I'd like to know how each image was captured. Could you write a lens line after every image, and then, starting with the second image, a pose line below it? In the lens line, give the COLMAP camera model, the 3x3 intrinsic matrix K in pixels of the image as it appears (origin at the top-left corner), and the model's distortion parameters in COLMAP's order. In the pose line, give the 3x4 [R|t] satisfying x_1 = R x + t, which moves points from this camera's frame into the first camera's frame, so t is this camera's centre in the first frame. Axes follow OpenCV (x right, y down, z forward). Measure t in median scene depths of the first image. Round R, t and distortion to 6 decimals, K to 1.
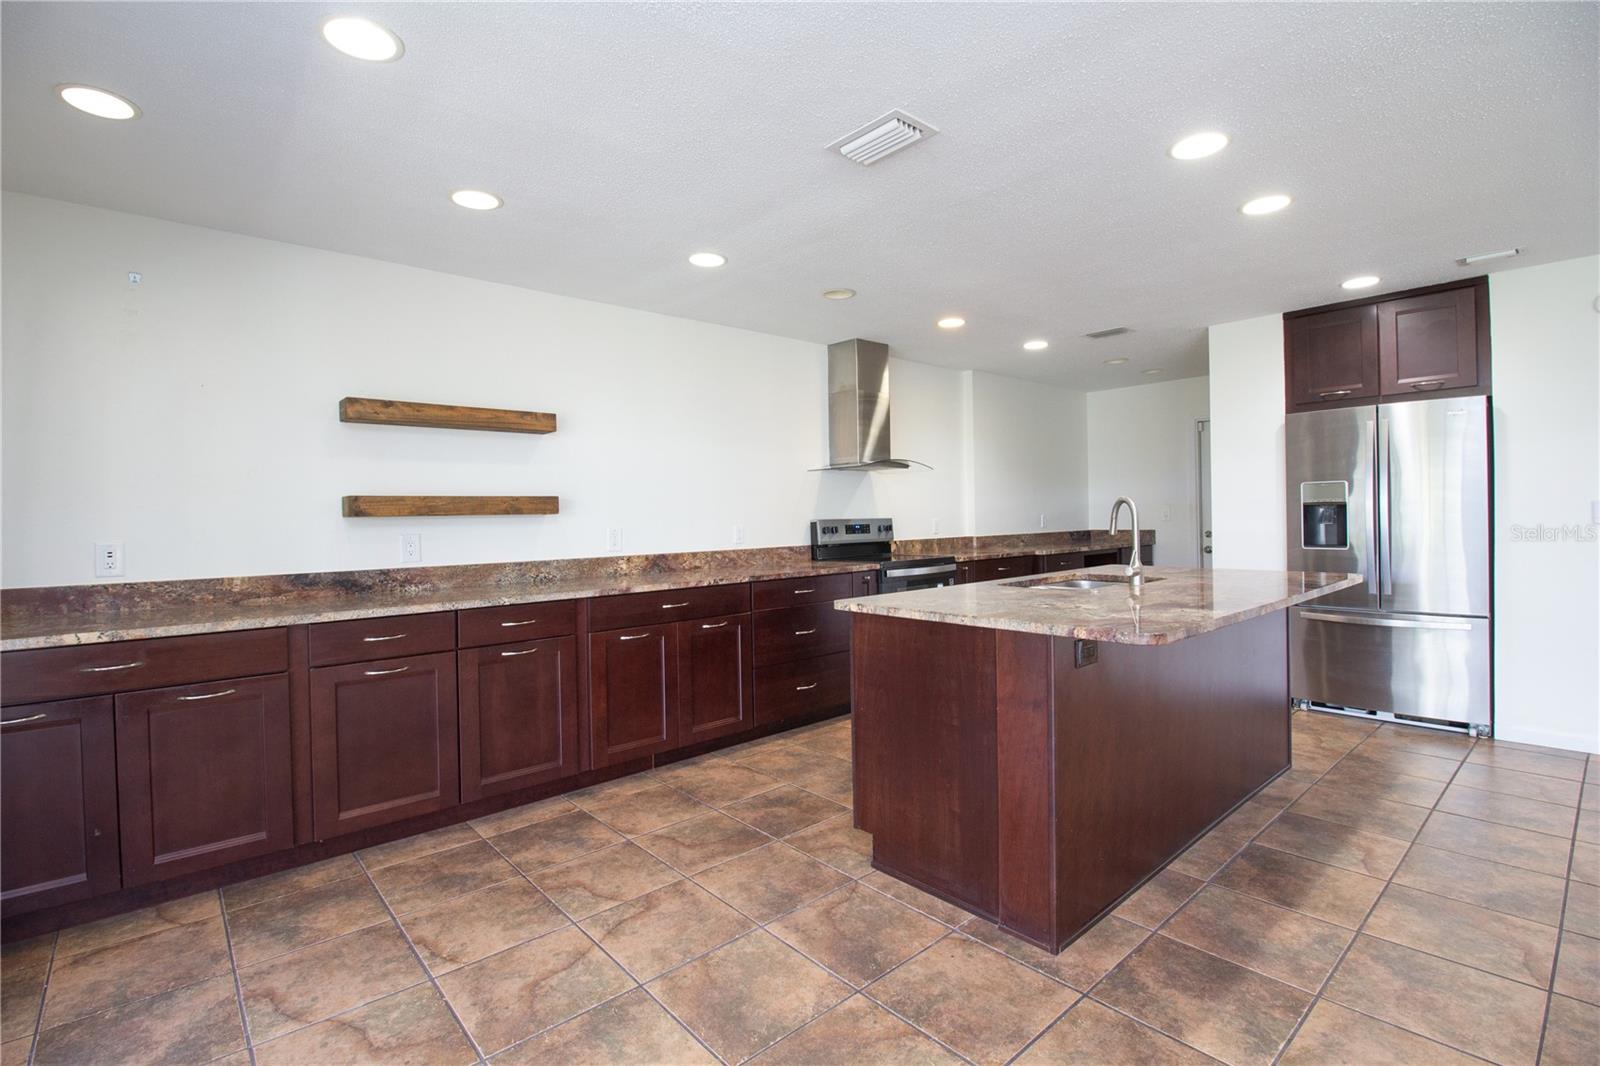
lens RADIAL K [[733.5, 0, 797.7], [0, 733.5, 523.7], [0, 0, 1]] dist [0.002989, -0.015317]
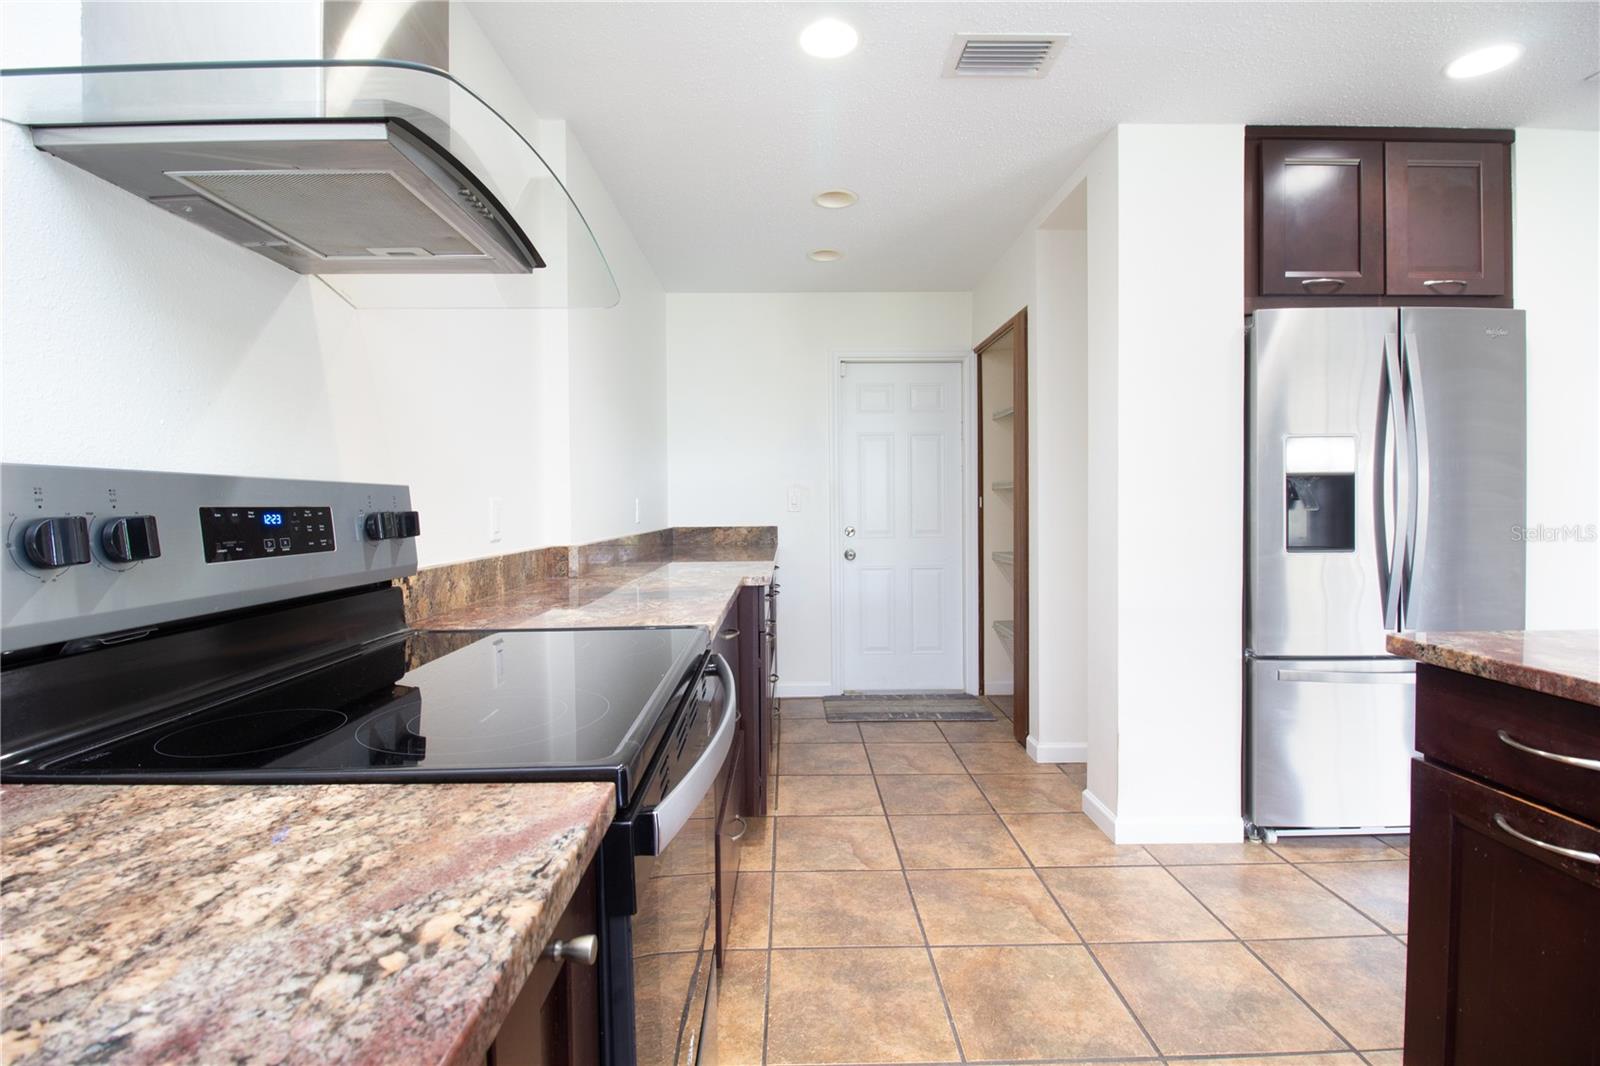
lens RADIAL K [[733.5, 0, 797.7], [0, 733.5, 523.7], [0, 0, 1]] dist [0.002989, -0.015317]
pose [[0.652352, -0.006475, 0.757888, 0.034756], [0.004472, 0.999979, 0.004694, 0.006378], [-0.757903, 0.000327, 0.652367, 0.985384]]
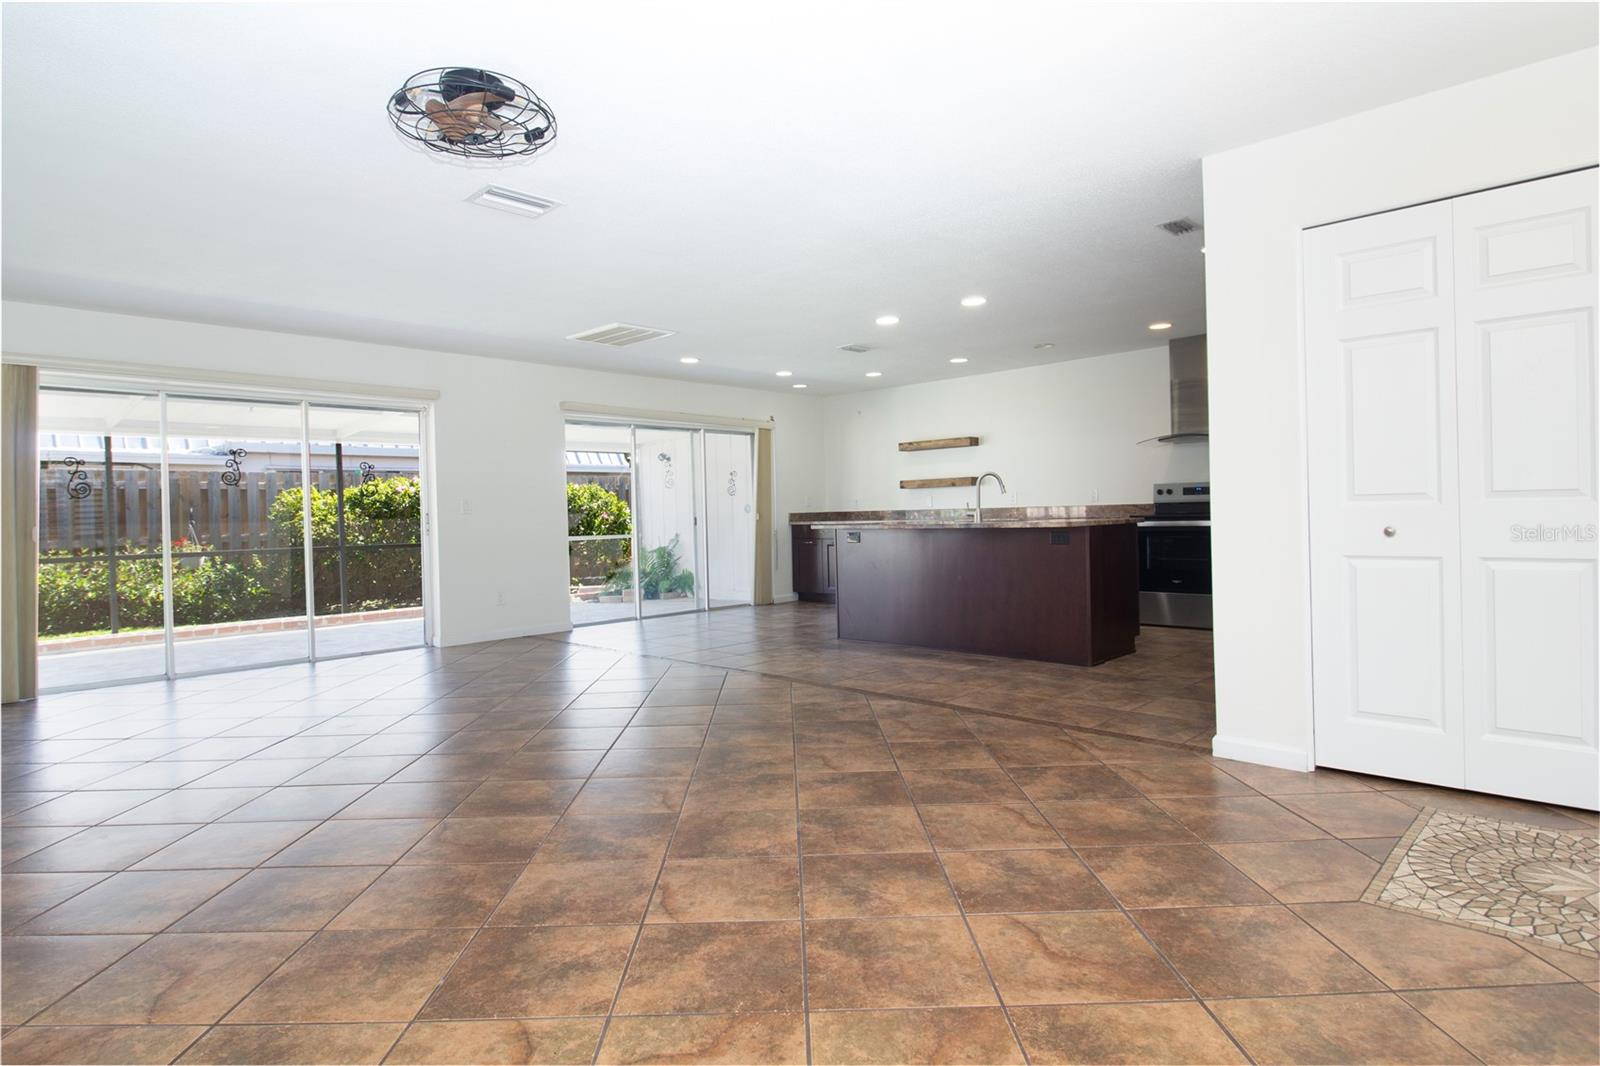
lens RADIAL K [[880.0, 0, 795.3], [0, 880.0, 515.9], [0, 0, 1]] dist [-0.018693, -0.000202]
pose [[0.098176, 0.019152, -0.994985, 1.845940], [0.012934, 0.999706, 0.020519, 0.013259], [0.995085, -0.014884, 0.097899, 0.247679]]
